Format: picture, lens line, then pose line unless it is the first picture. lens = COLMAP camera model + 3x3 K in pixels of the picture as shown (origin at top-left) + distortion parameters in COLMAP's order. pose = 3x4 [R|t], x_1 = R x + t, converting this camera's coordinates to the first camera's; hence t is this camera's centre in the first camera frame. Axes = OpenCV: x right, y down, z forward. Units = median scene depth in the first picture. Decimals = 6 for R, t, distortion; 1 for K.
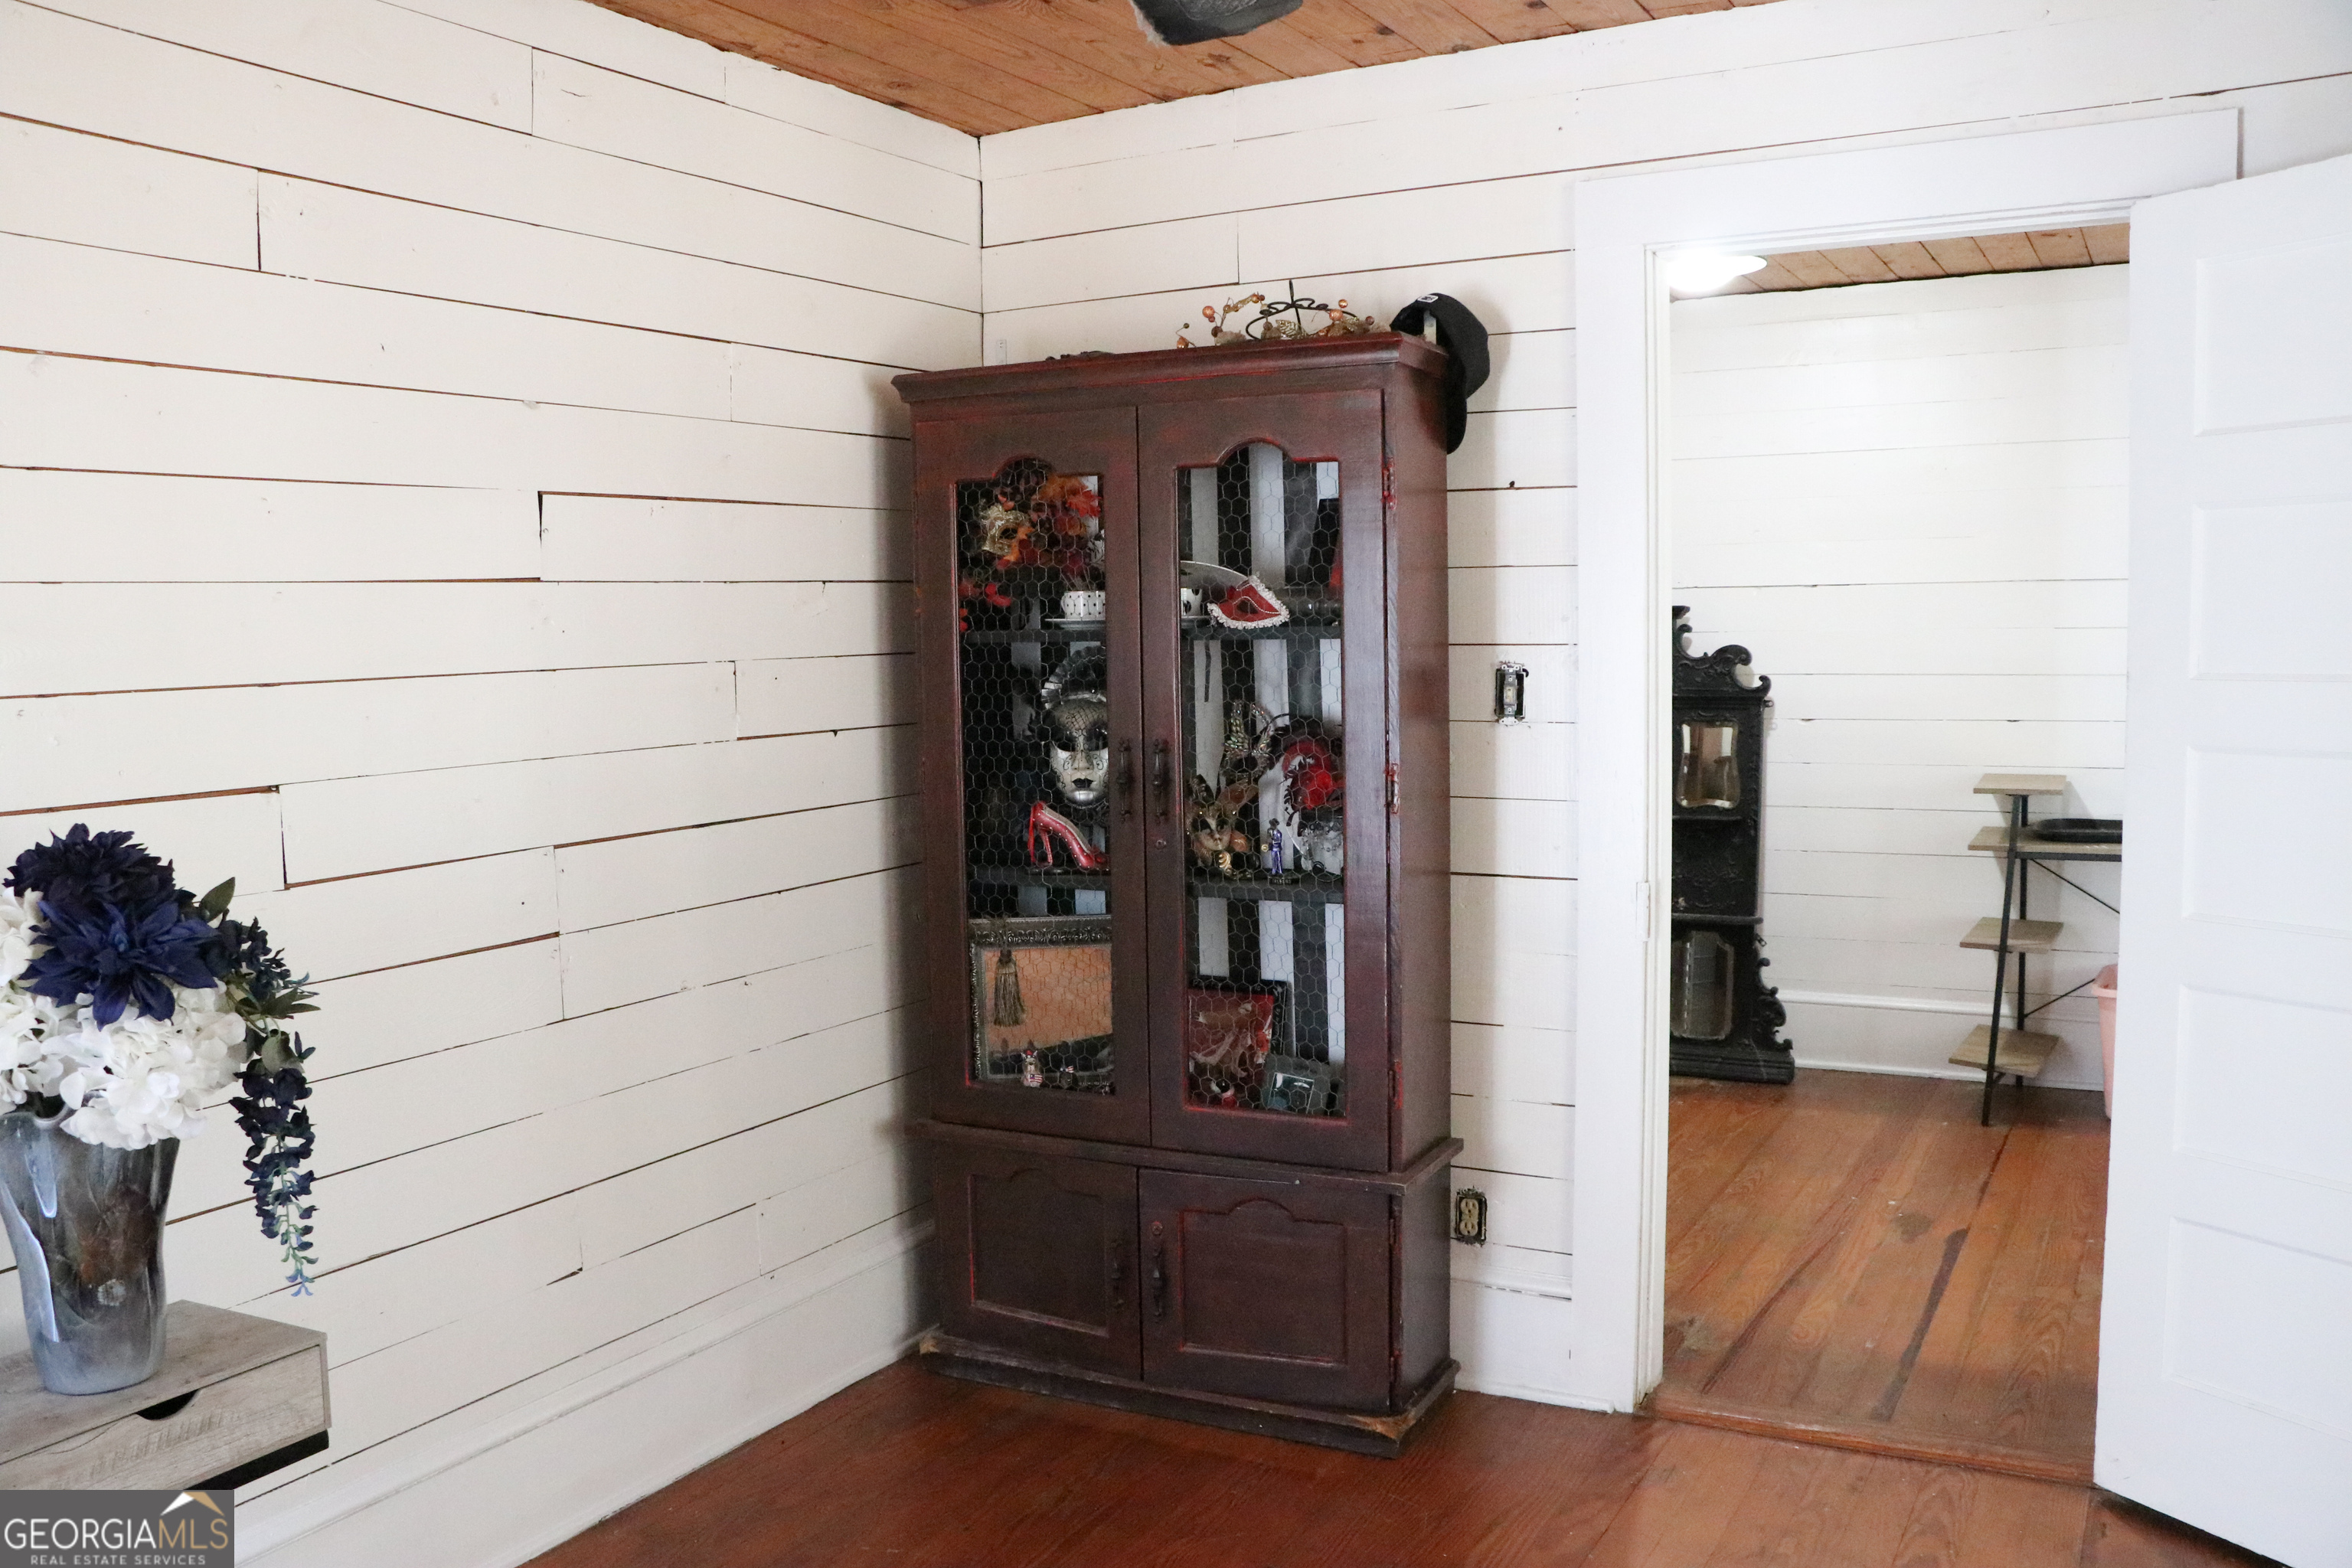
lens RADIAL K [[1933.3, 0, 1172.7], [0, 1933.3, 787.9], [0, 0, 1]] dist [-0.170423, 0.123929]
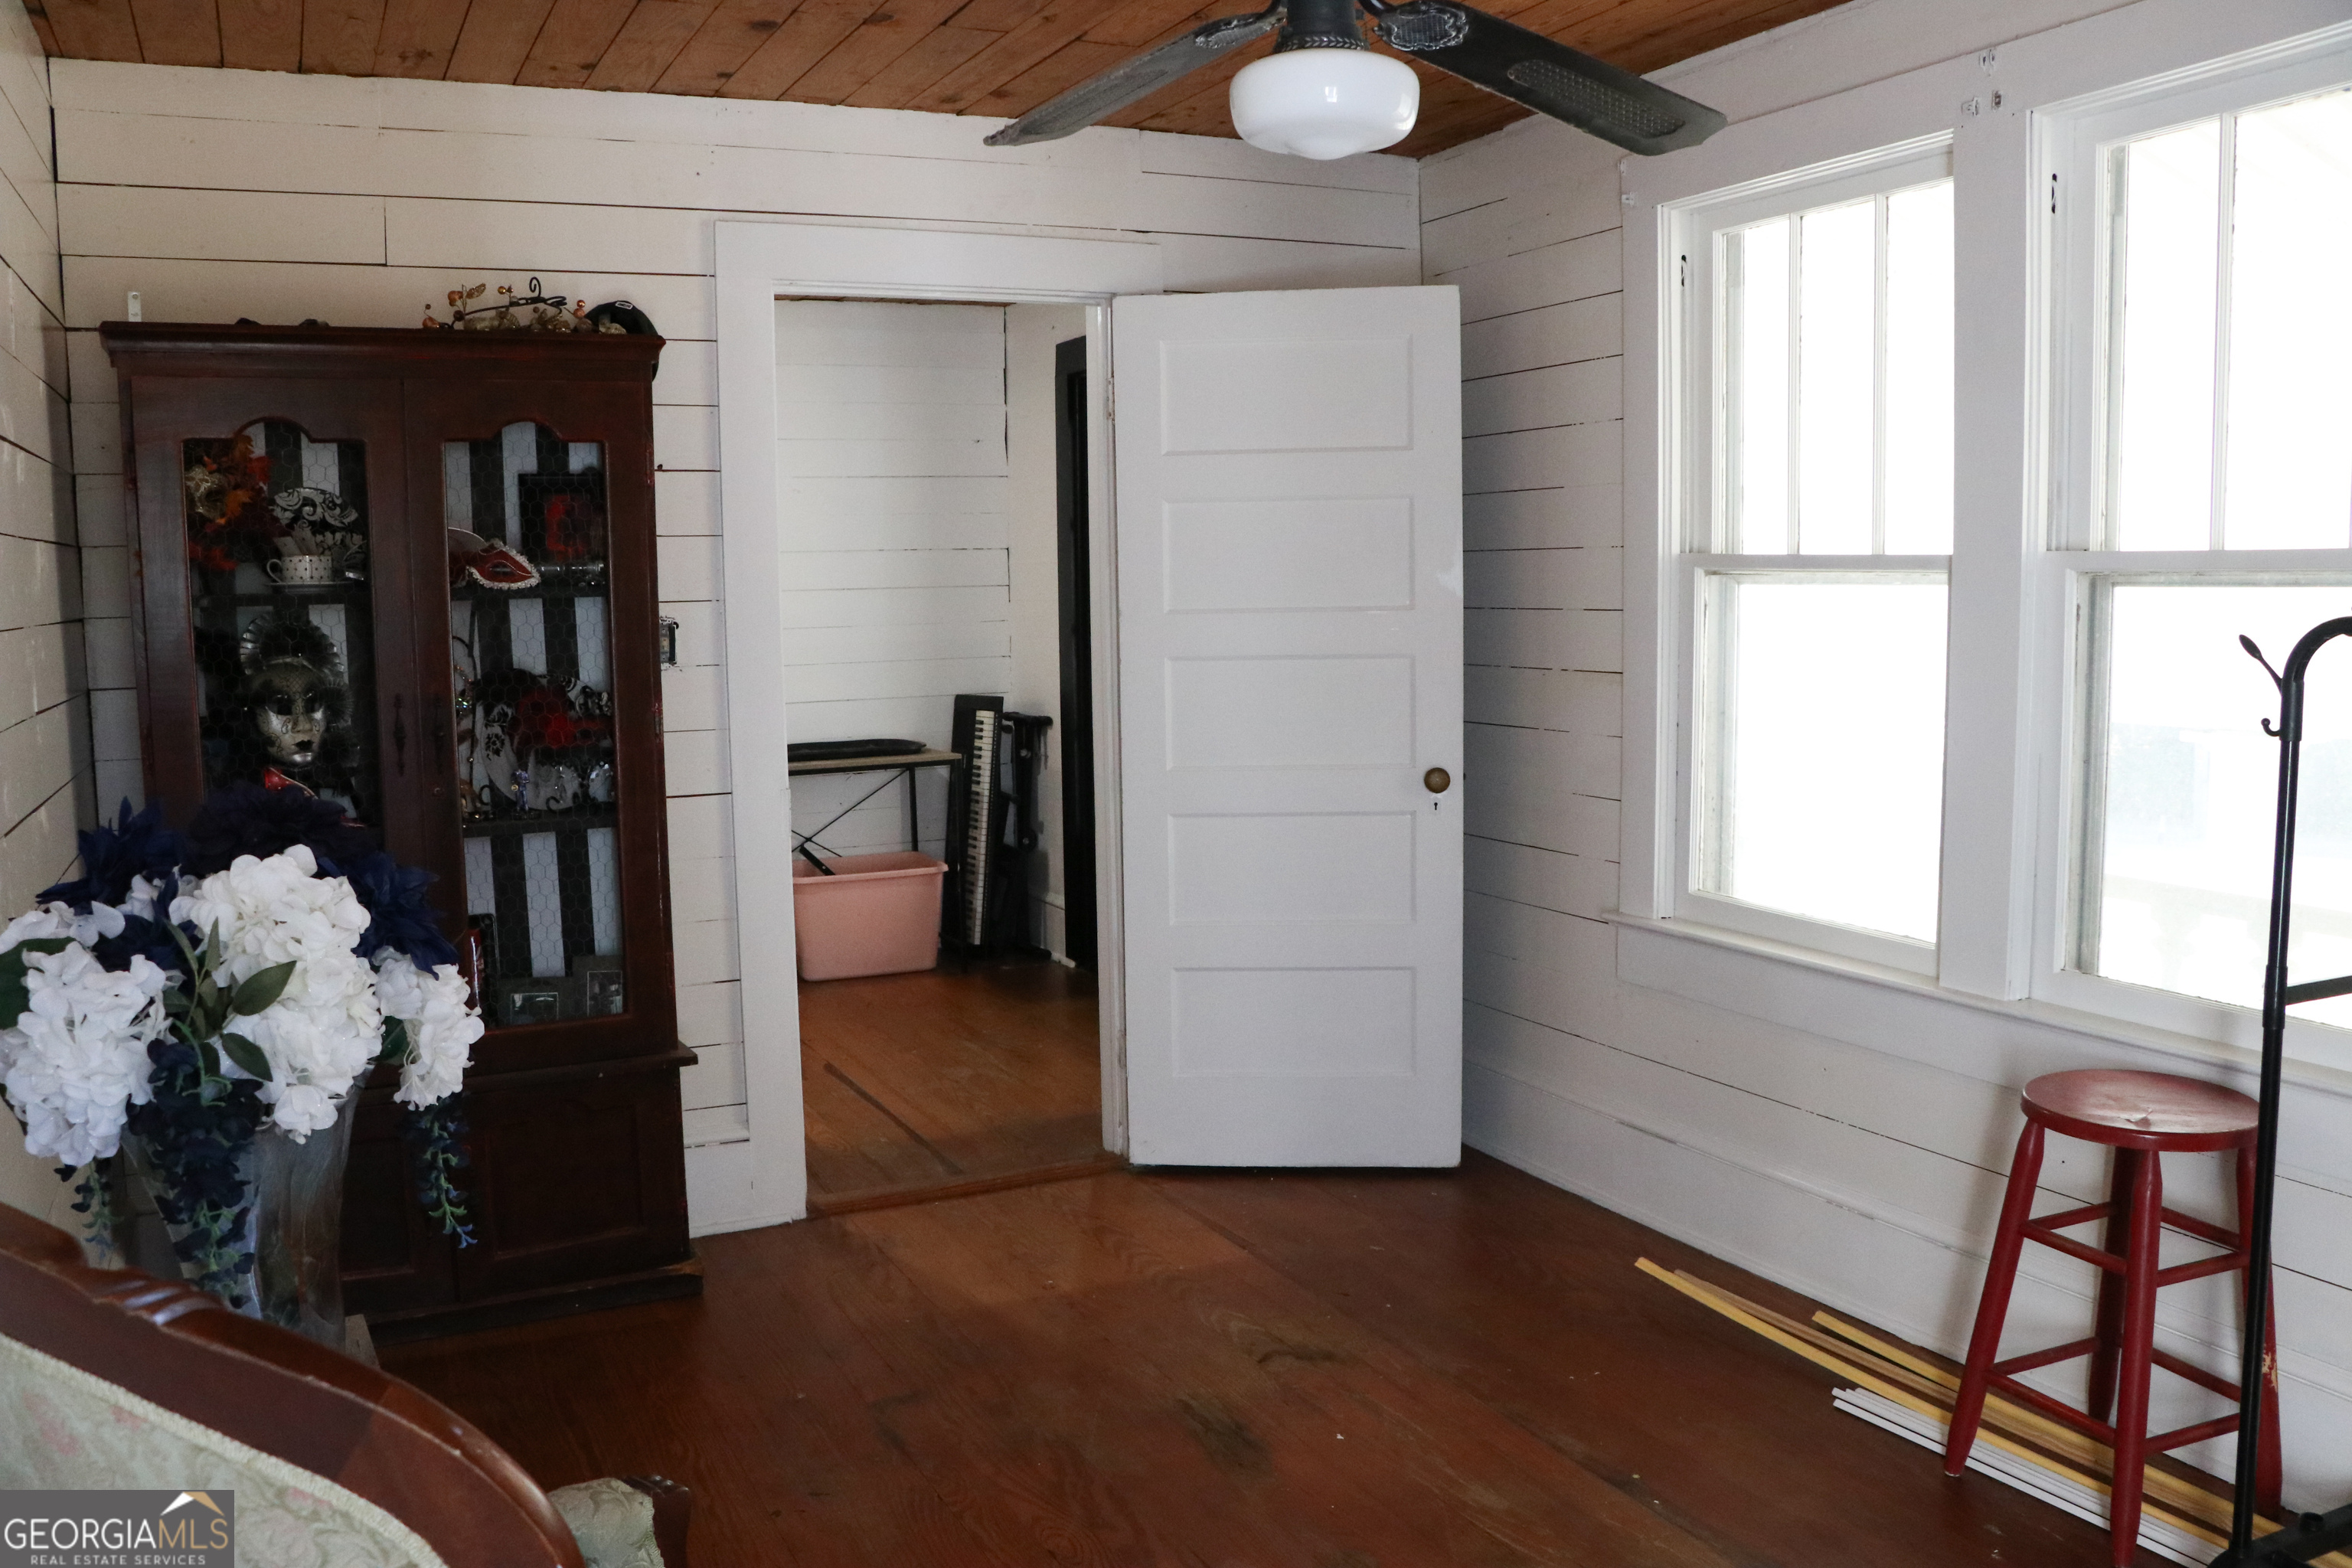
lens RADIAL K [[1933.3, 0, 1166.7], [0, 1933.3, 780.4], [0, 0, 1]] dist [-0.170423, 0.123929]
pose [[0.575509, -0.078316, 0.814037, -0.623881], [0.075011, 0.996263, 0.042816, 0.008297], [-0.814348, 0.036420, 0.579233, 0.067426]]
